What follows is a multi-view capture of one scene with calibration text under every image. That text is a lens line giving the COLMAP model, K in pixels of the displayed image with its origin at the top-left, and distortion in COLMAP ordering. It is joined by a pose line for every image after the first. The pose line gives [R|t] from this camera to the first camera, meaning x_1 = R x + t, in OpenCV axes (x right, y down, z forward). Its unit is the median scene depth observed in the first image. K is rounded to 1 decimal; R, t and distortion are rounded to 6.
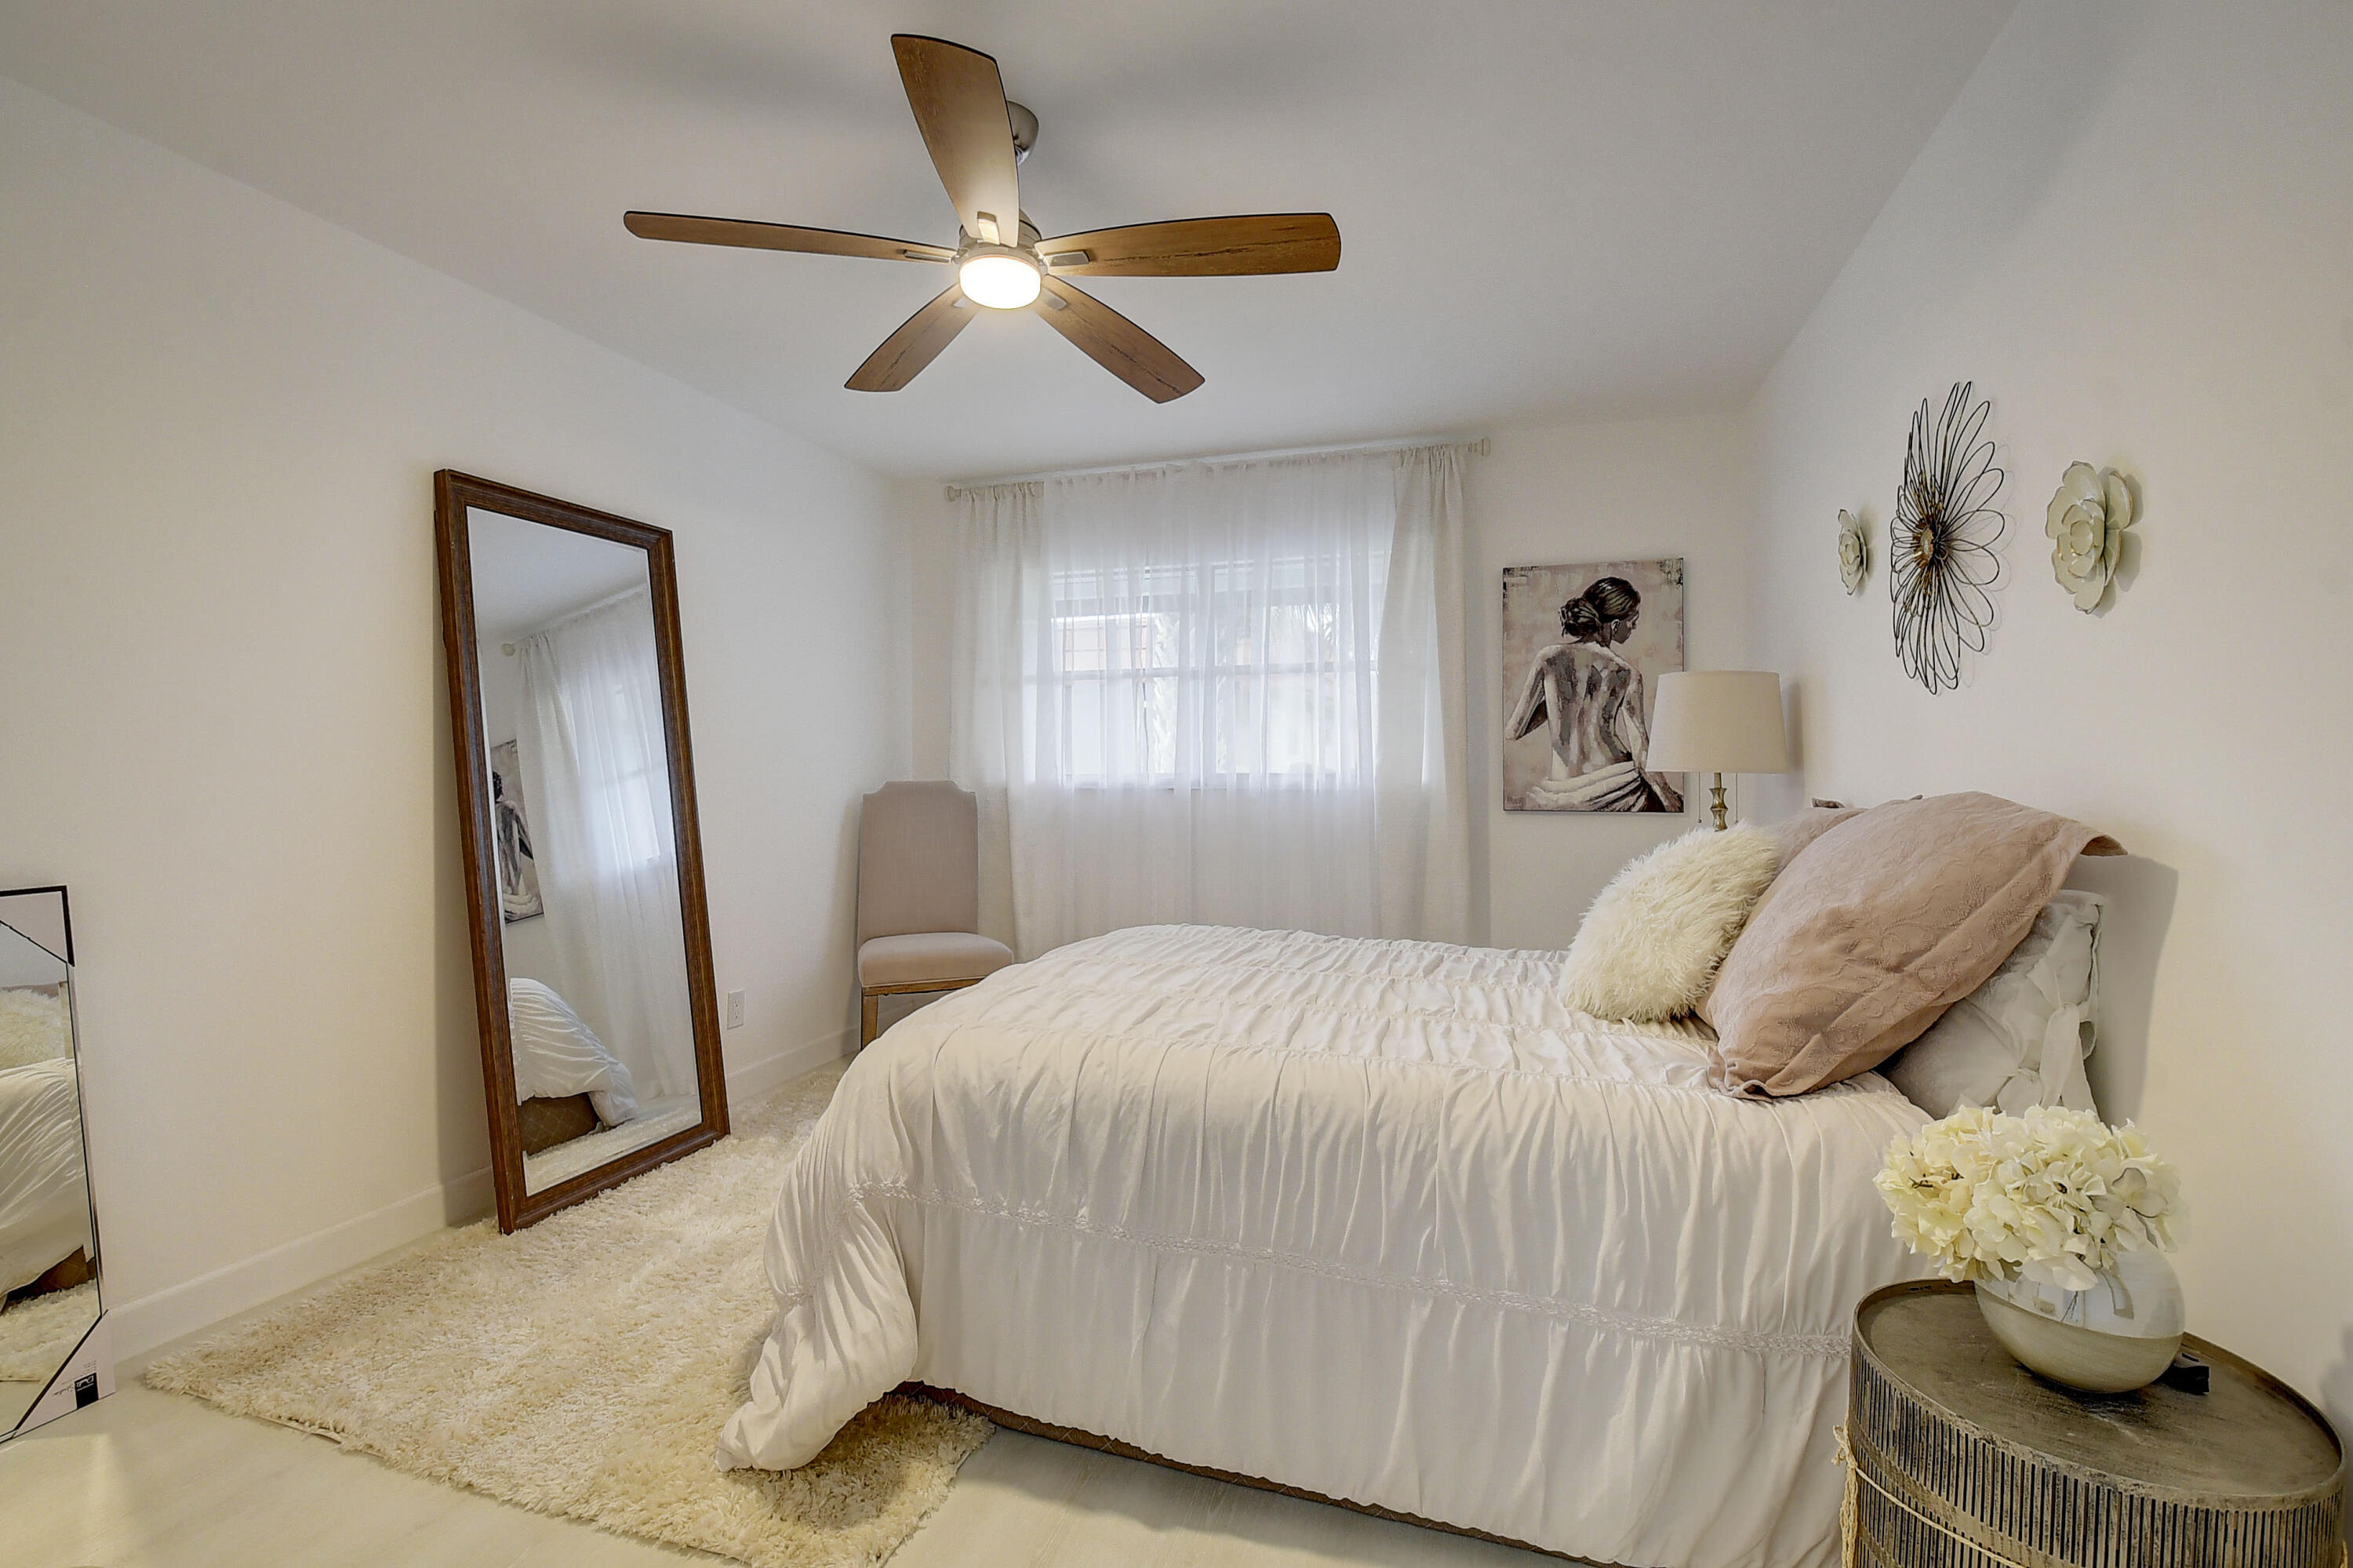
lens RADIAL K [[1039.7, 0, 1167.0], [0, 1039.7, 759.0], [0, 0, 1]] dist [0.019176, -0.031225]
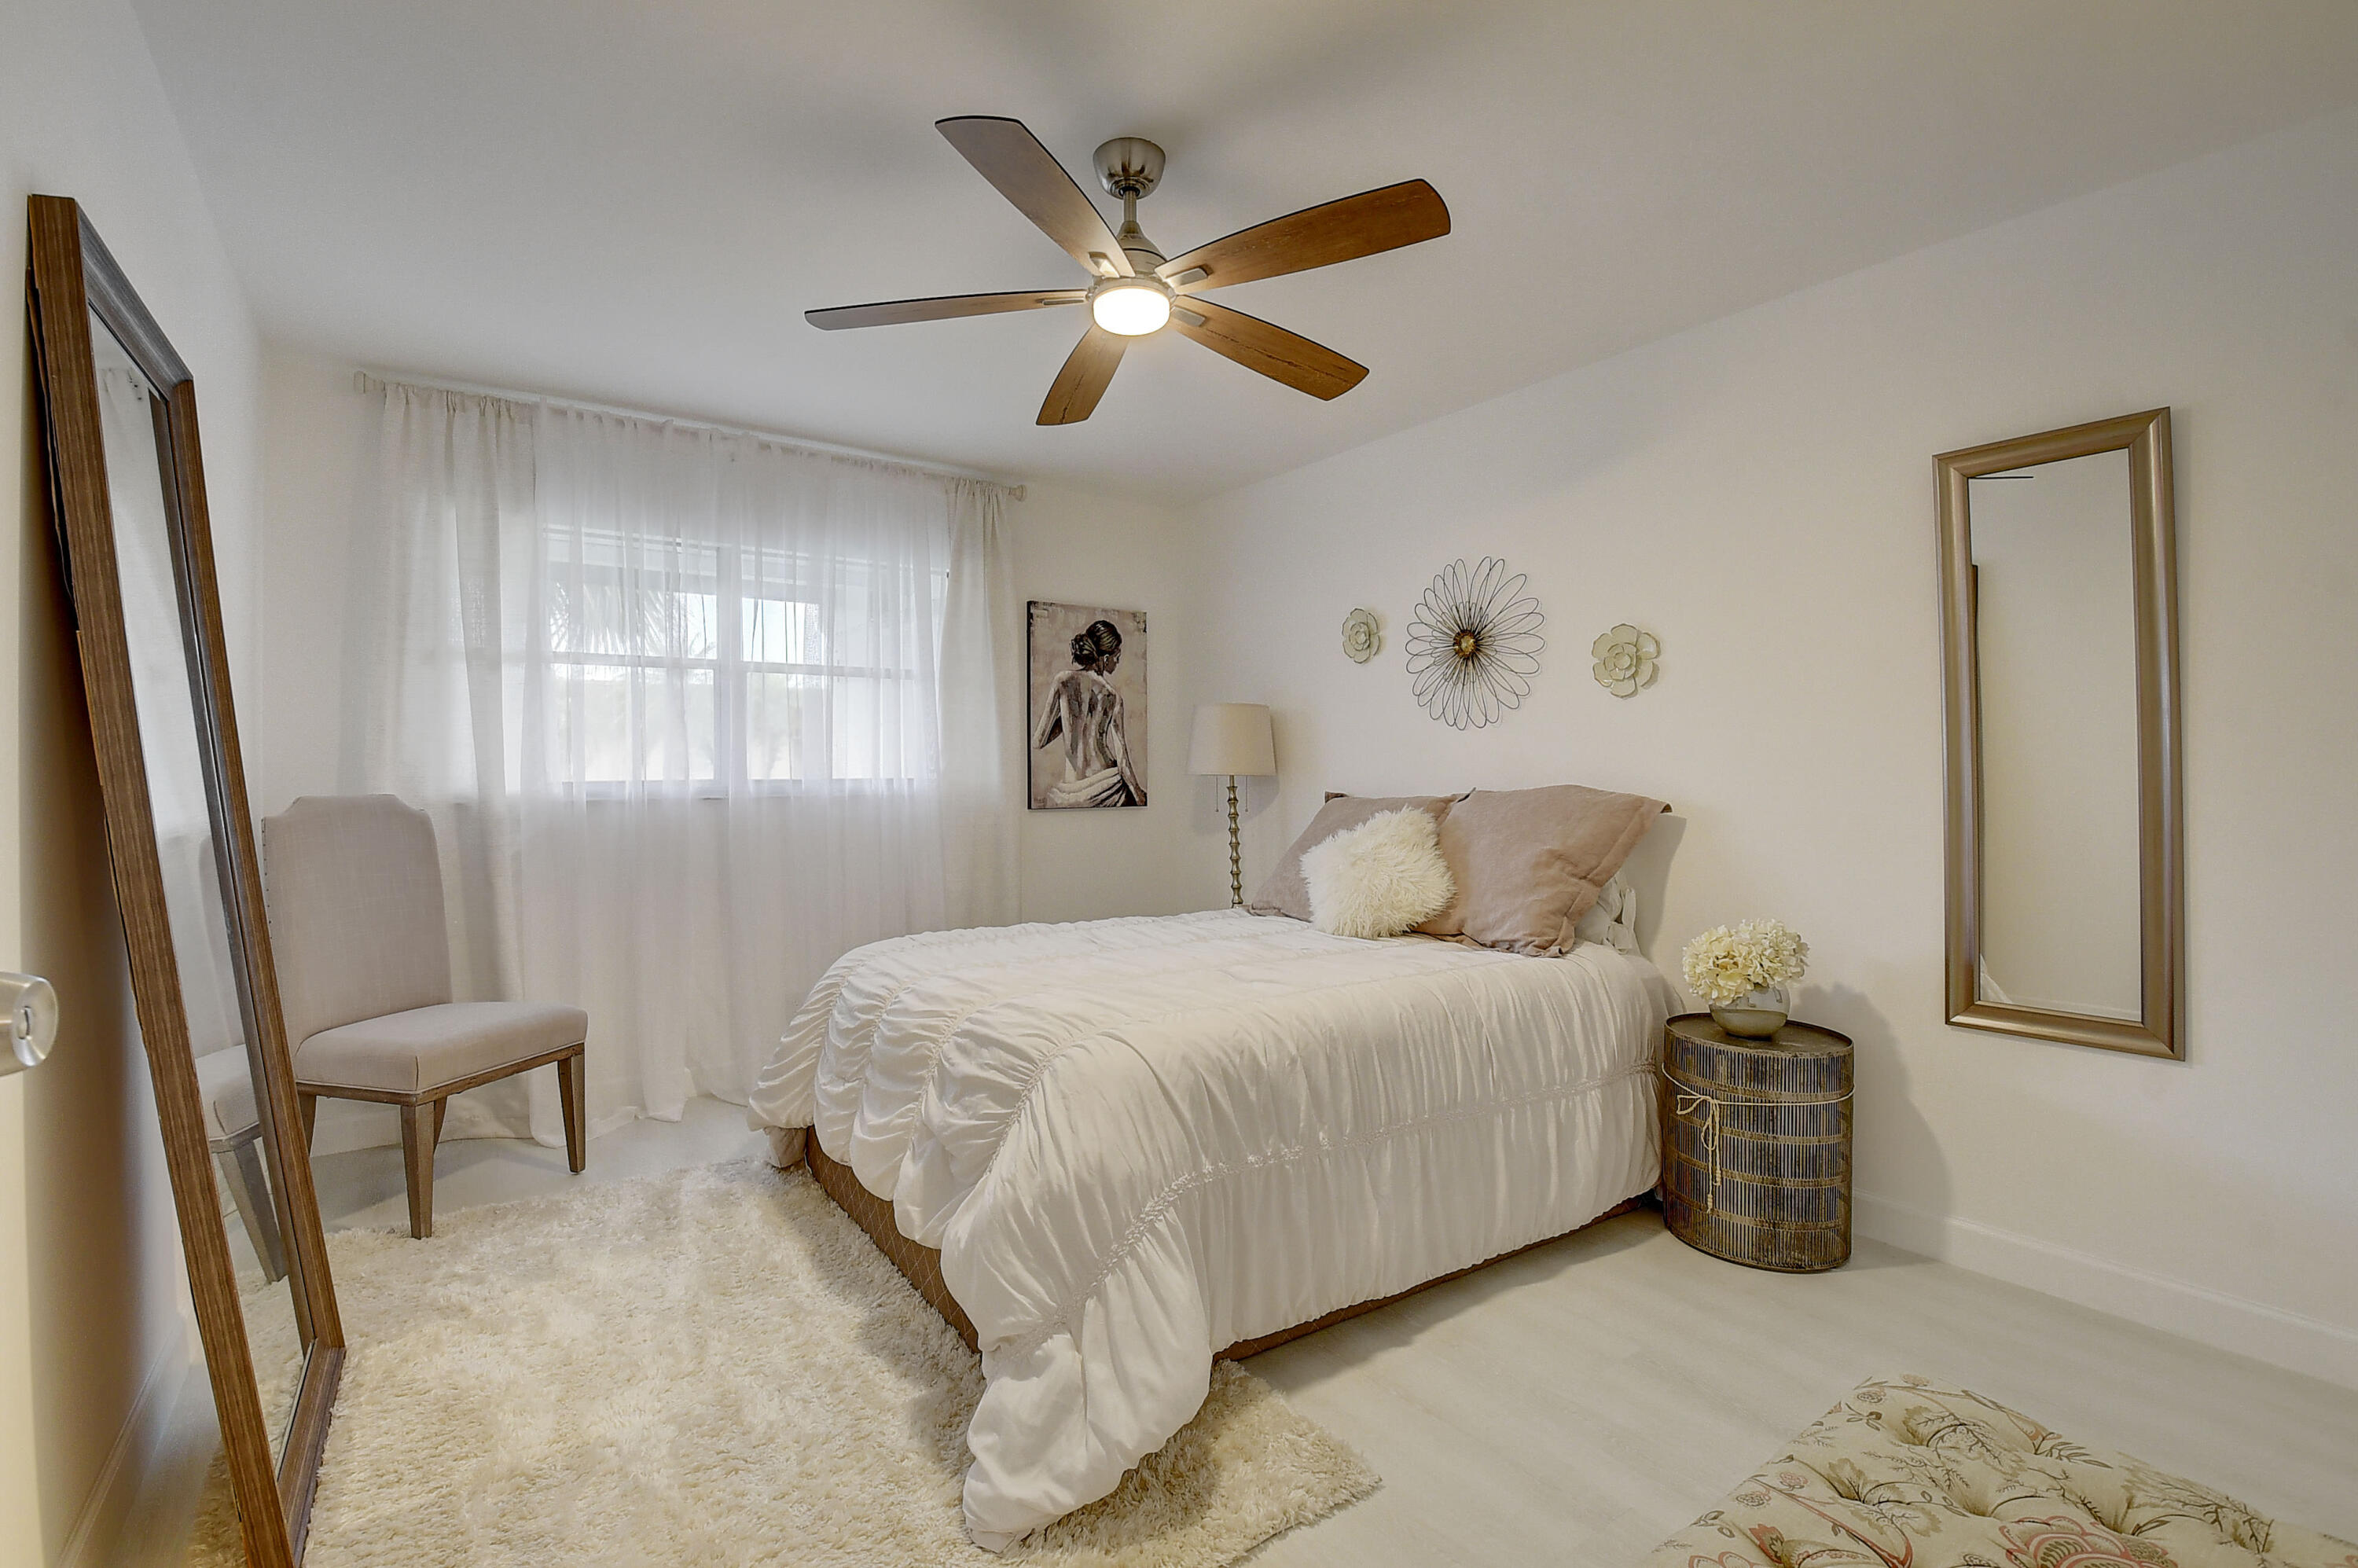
lens RADIAL K [[1041.9, 0, 1169.5], [0, 1041.9, 758.9], [0, 0, 1]] dist [0.019176, -0.031225]
pose [[0.606527, 0.008549, 0.795017, -0.517544], [-0.005317, 0.999963, -0.006697, 0.000287], [-0.795045, -0.000165, 0.606550, 0.176483]]
